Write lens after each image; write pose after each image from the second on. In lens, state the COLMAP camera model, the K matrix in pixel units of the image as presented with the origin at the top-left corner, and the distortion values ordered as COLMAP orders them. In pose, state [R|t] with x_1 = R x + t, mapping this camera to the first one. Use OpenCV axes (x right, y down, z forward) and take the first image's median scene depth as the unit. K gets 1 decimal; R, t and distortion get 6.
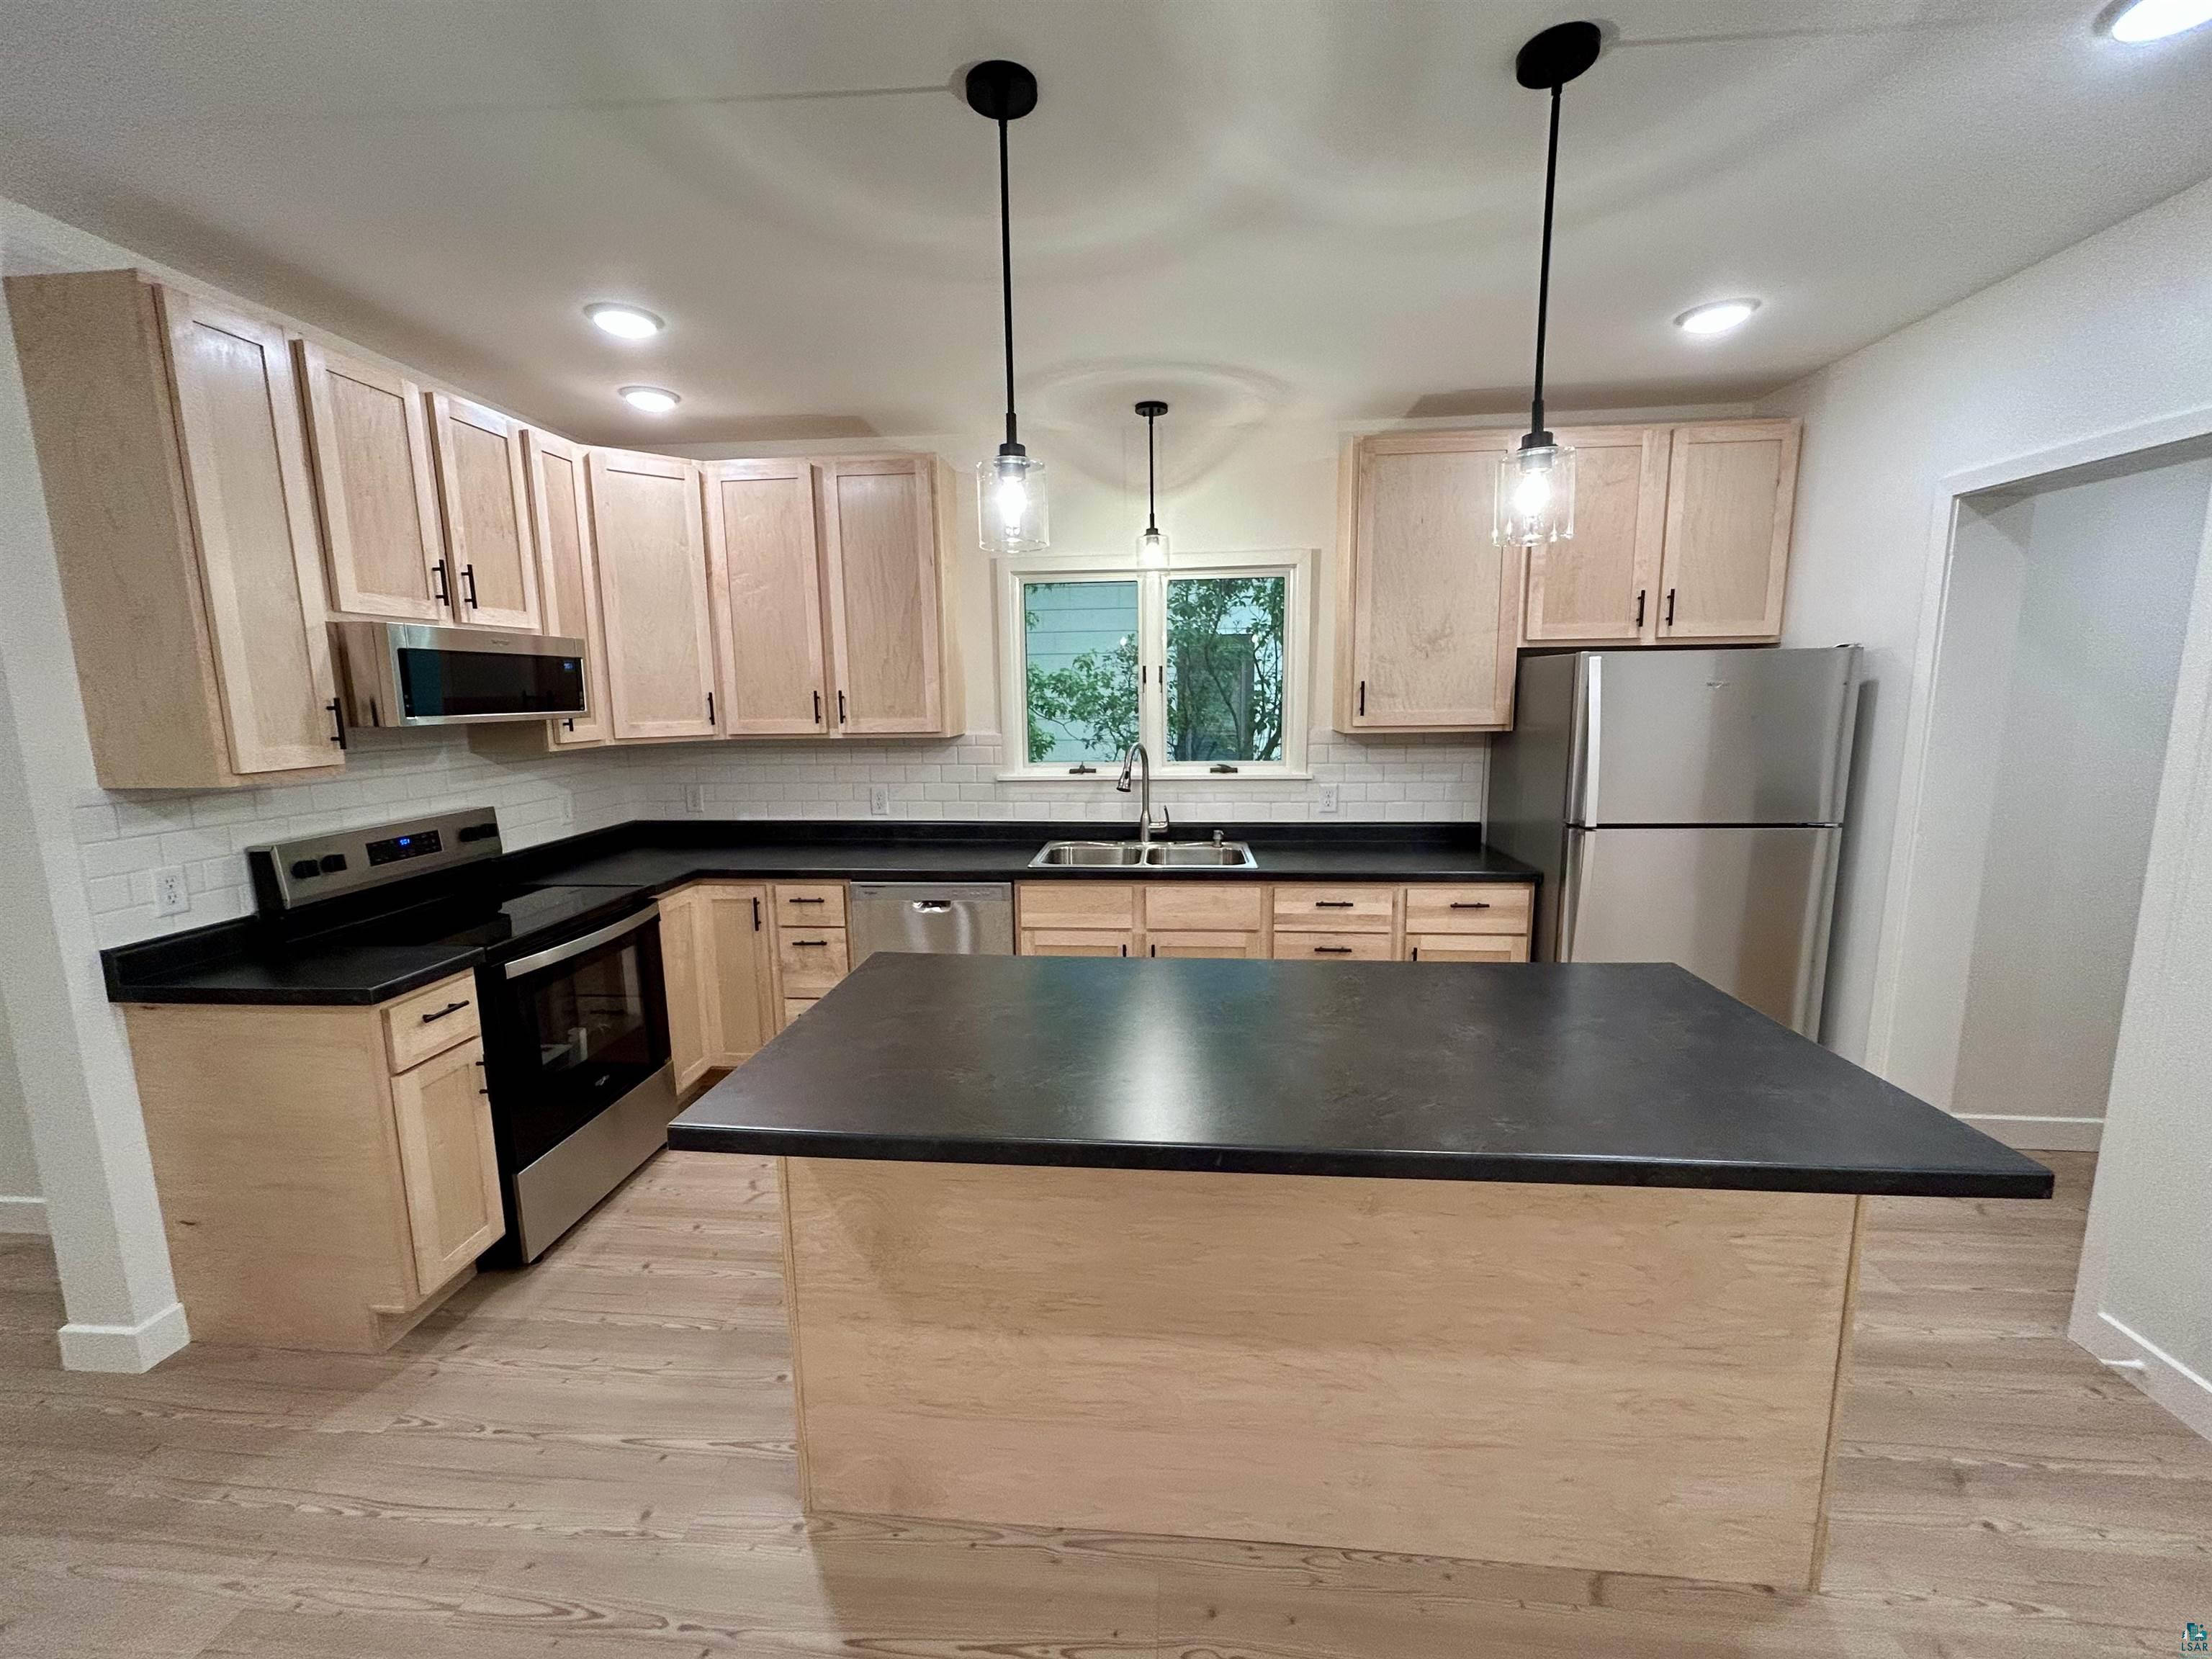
lens RADIAL K [[898.9, 0, 1098.8], [0, 898.9, 827.5], [0, 0, 1]] dist [-0.000839, -0.000039]
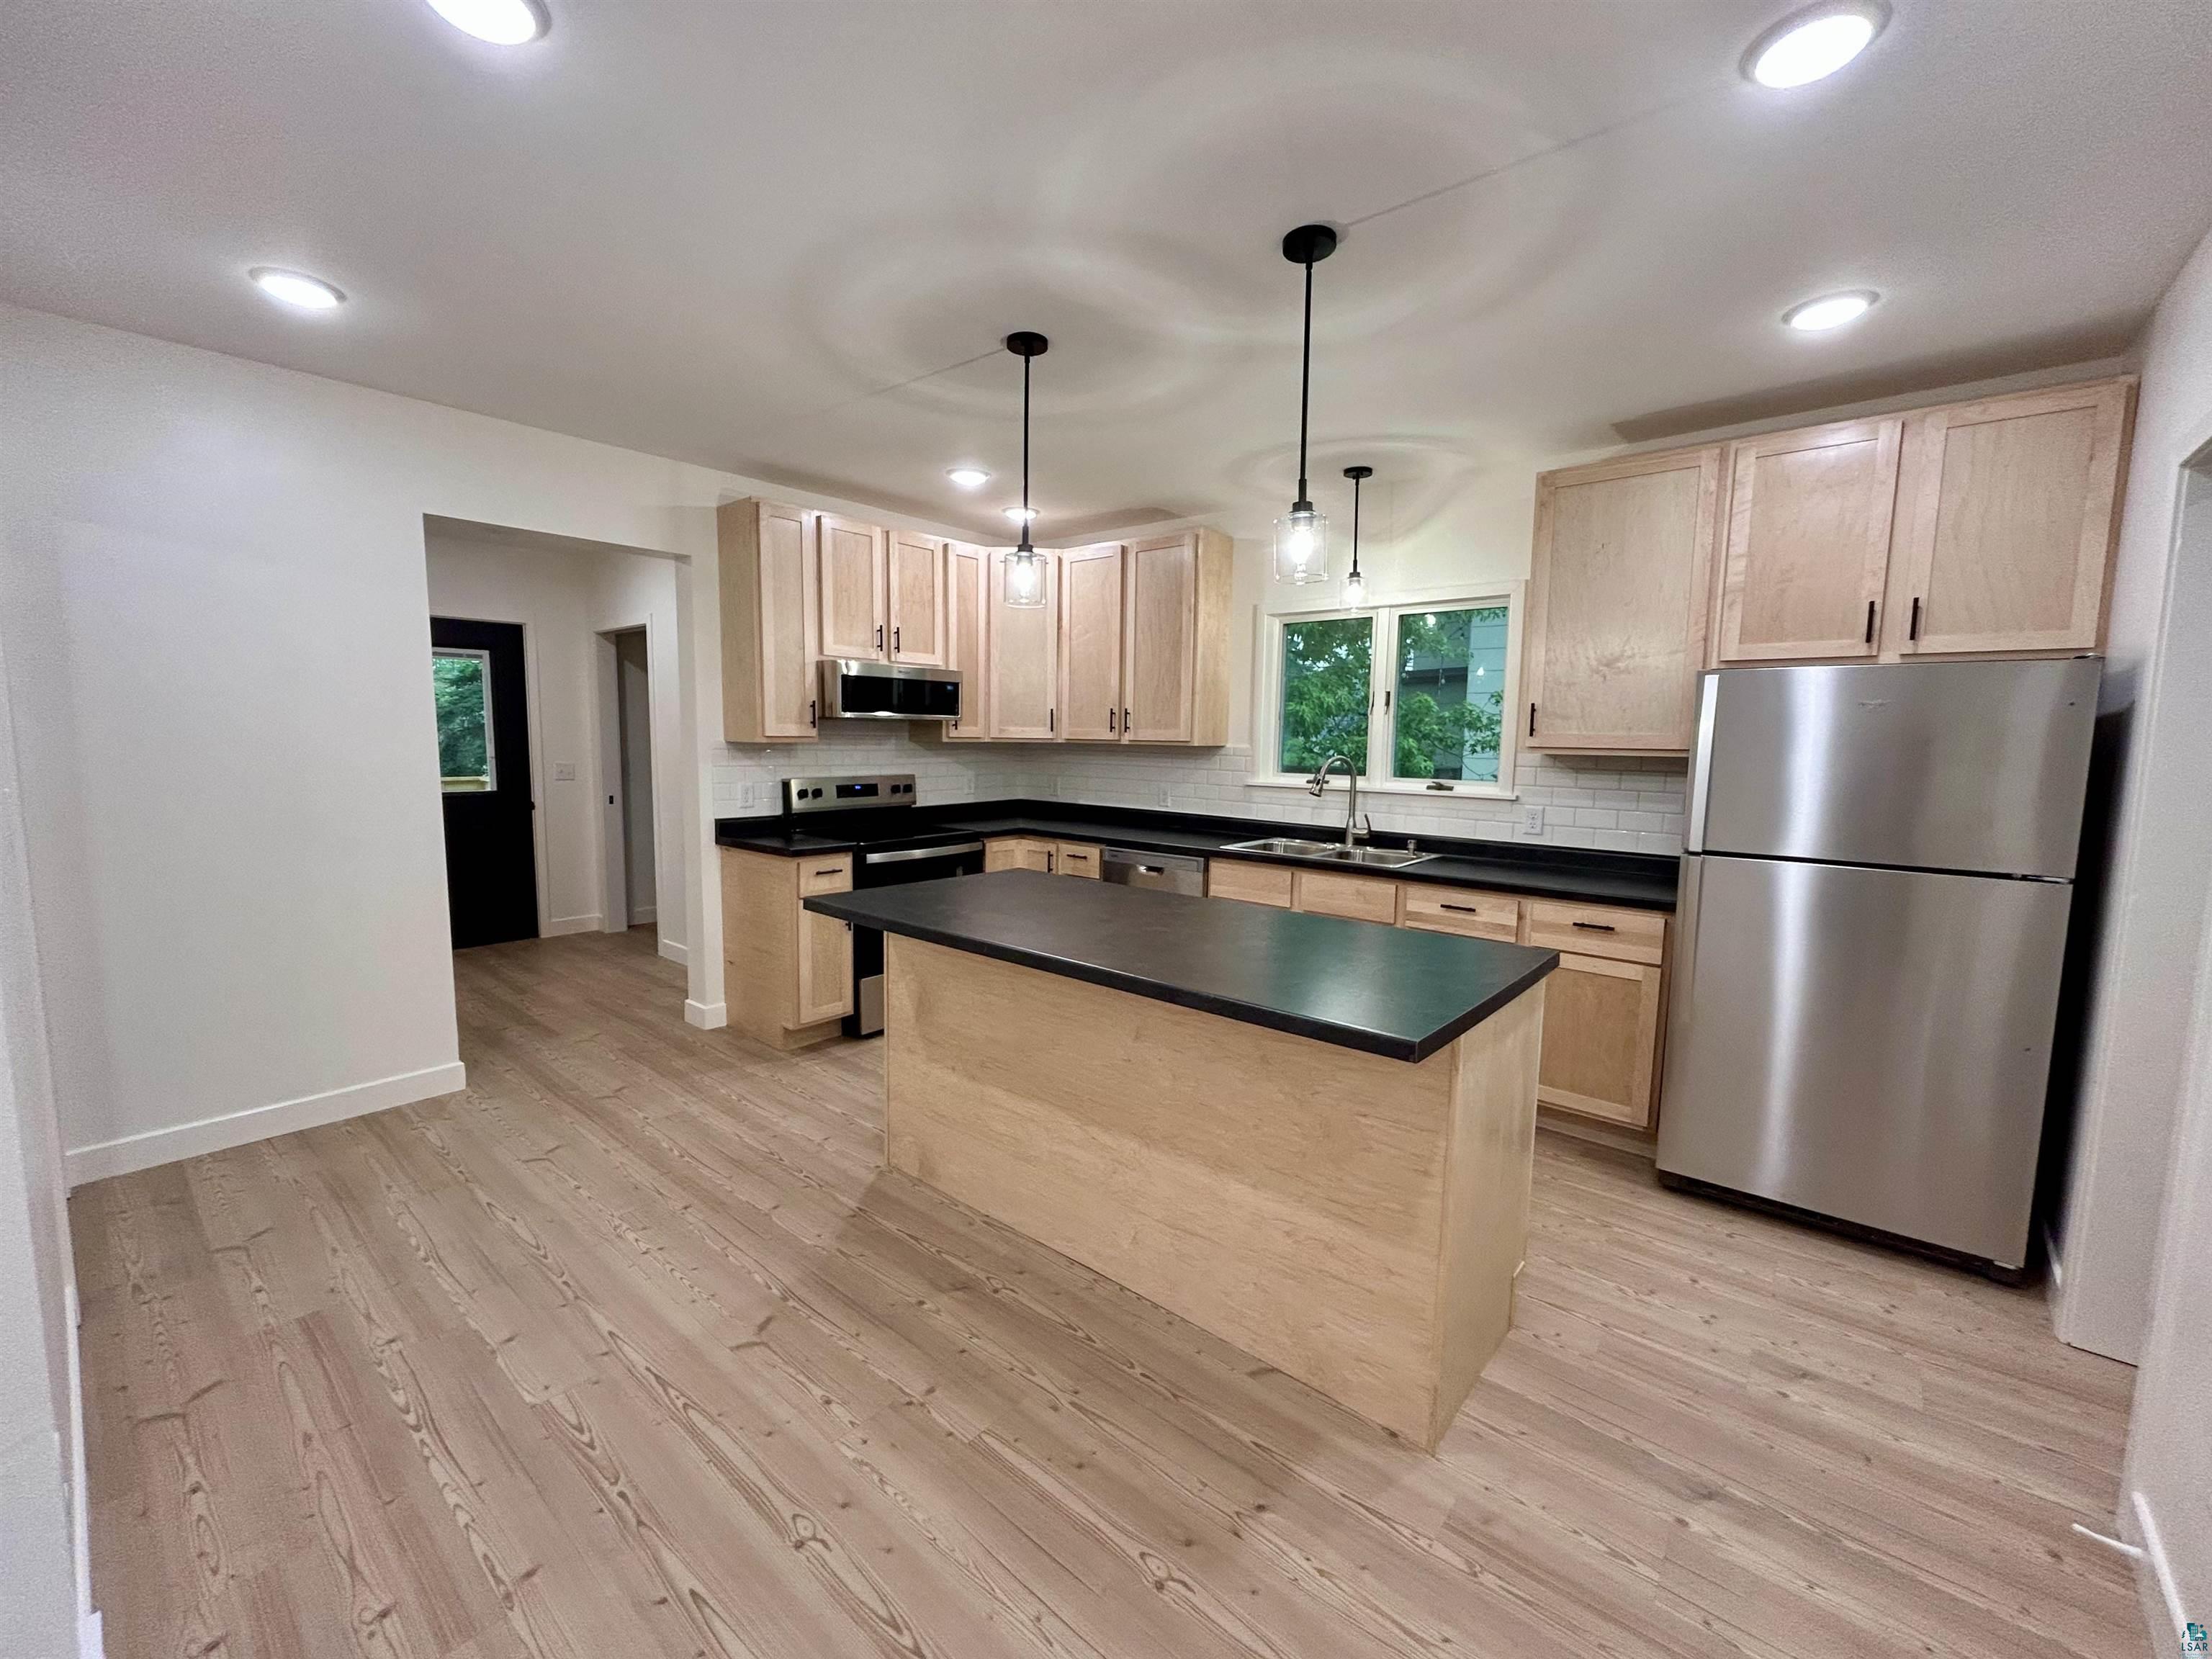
lens RADIAL K [[904.4, 0, 1096.7], [0, 904.4, 827.8], [0, 0, 1]] dist [-0.001081, -0.000136]
pose [[0.814277, 0.086754, -0.573957, 0.521847], [-0.114693, 0.993321, -0.012575, 0.053369], [0.569033, 0.076068, 0.818789, -0.134474]]
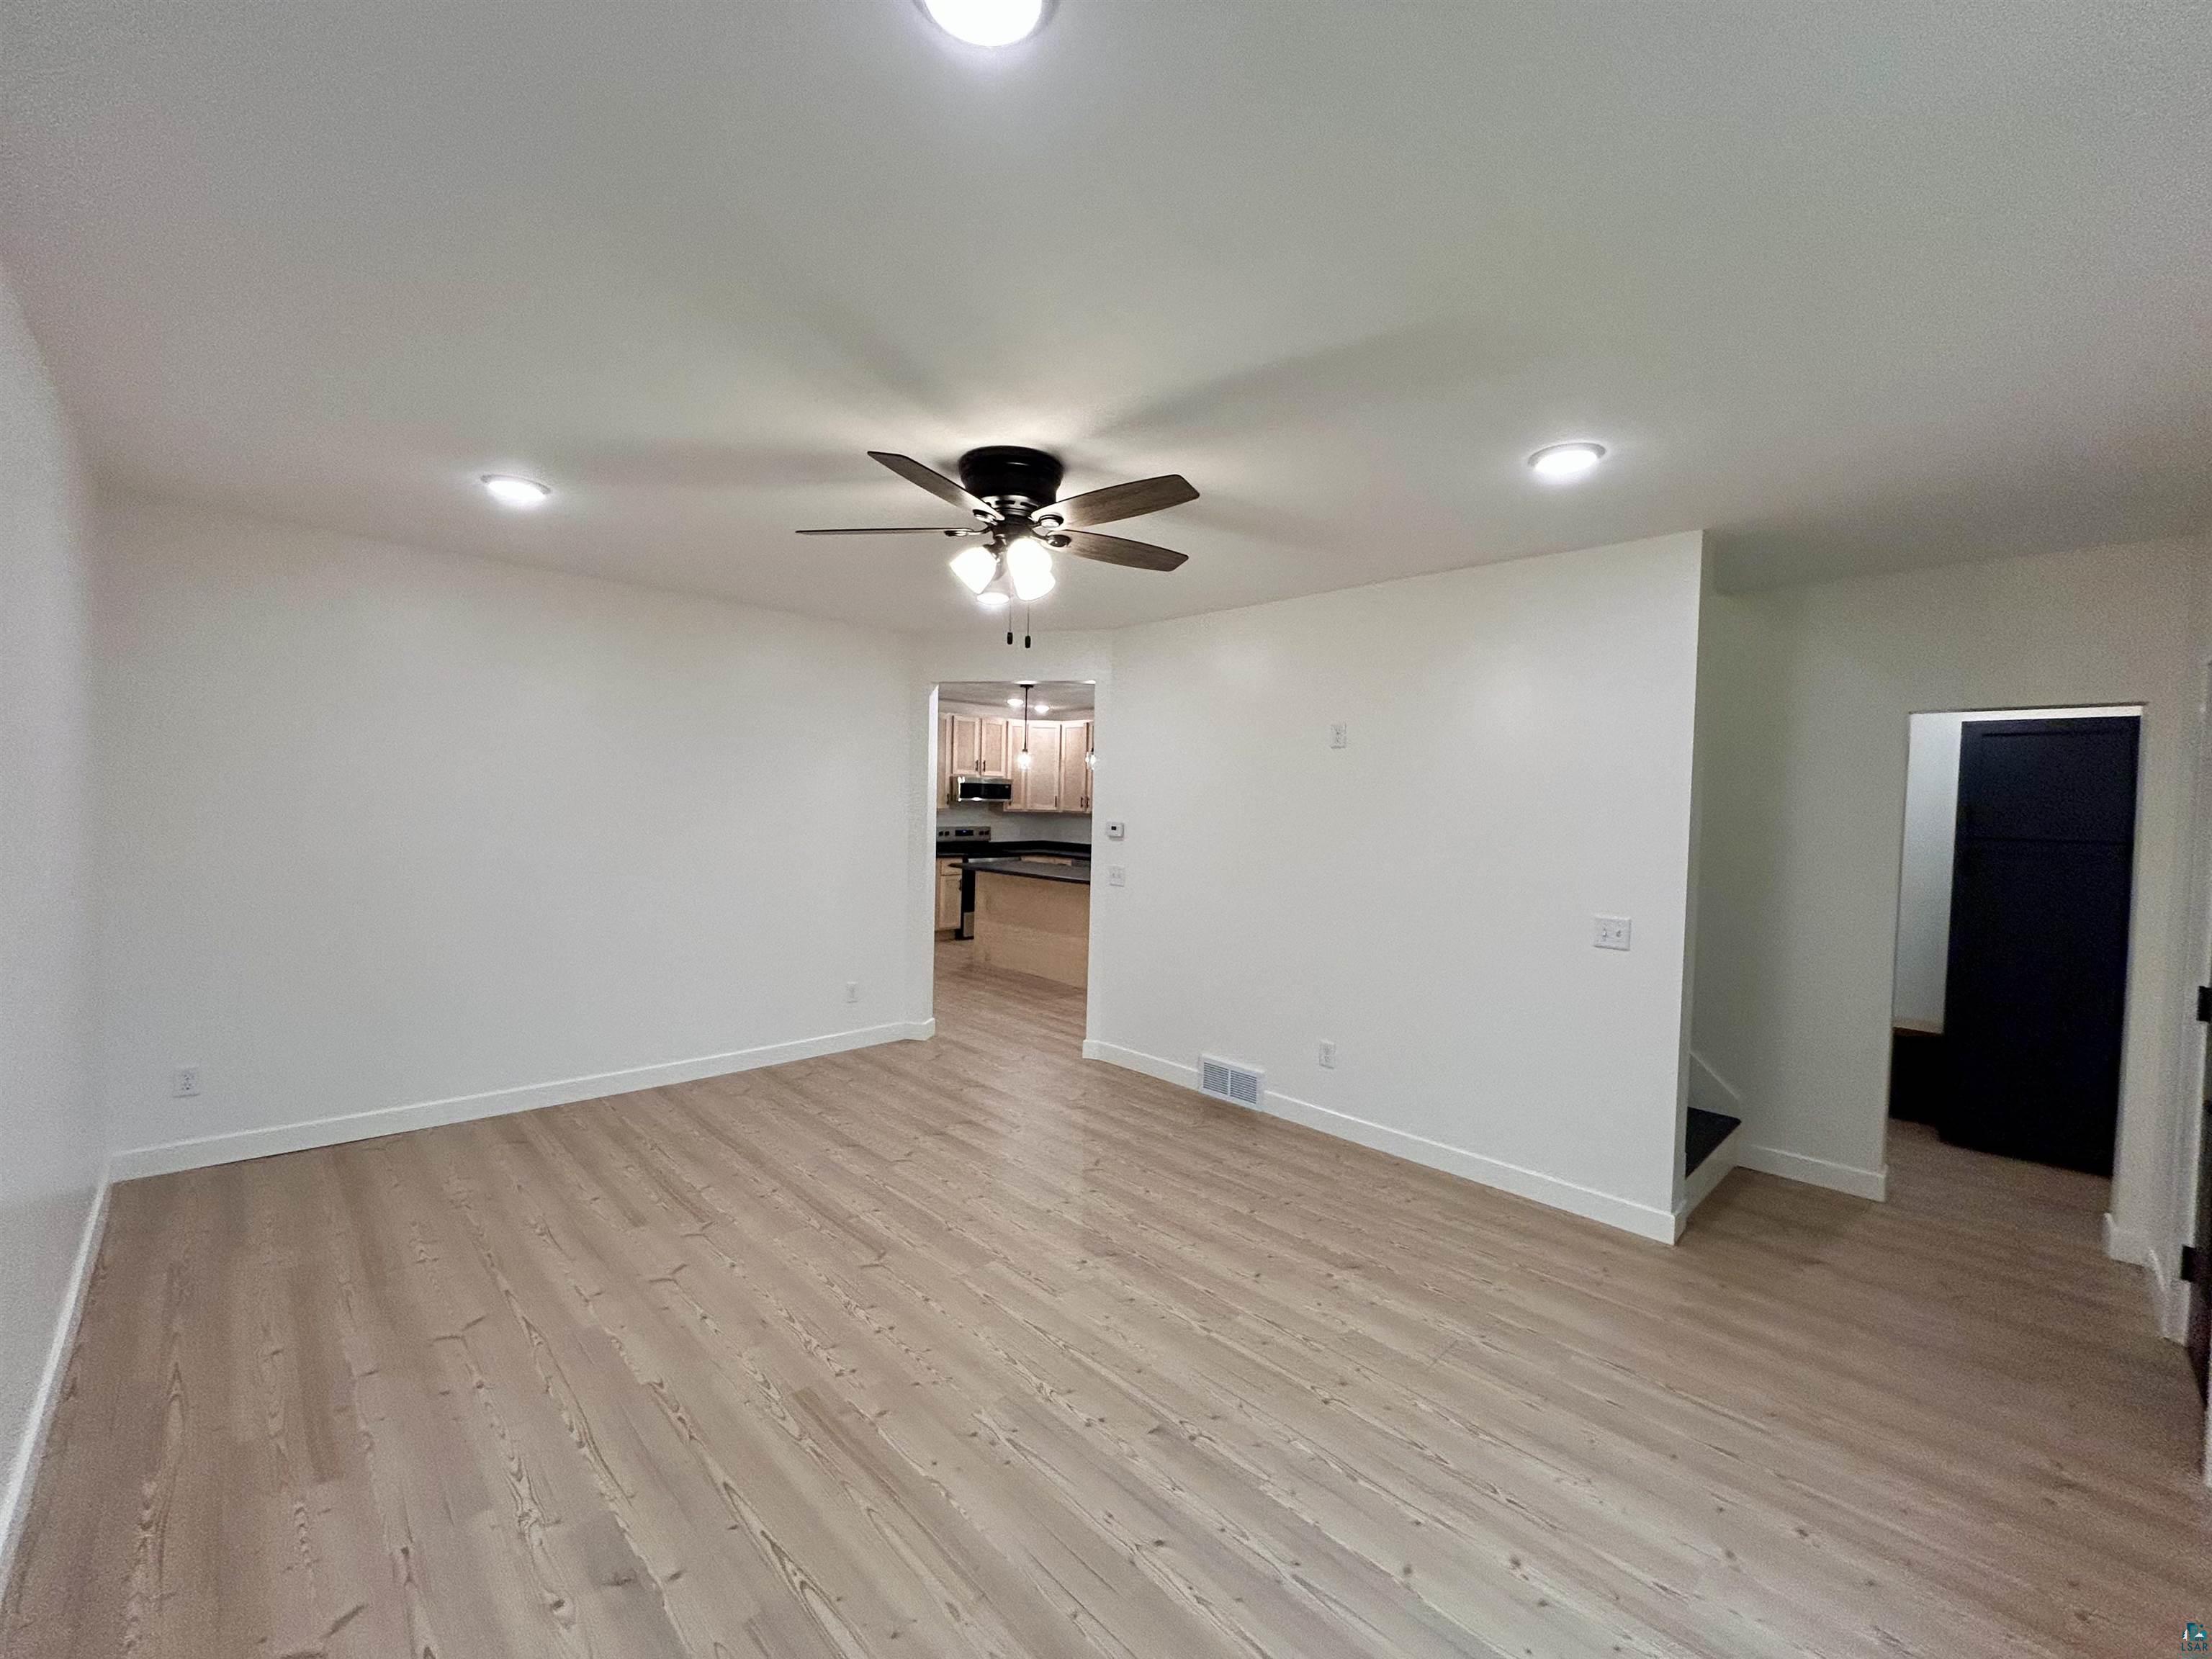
lens RADIAL K [[904.4, 0, 1096.7], [0, 904.4, 827.8], [0, 0, 1]] dist [-0.001081, -0.000136]
pose [[0.756408, 0.054940, -0.651789, 1.827813], [-0.135961, 0.987908, -0.074512, 0.177994], [0.639814, 0.144980, 0.754731, -1.303658]]
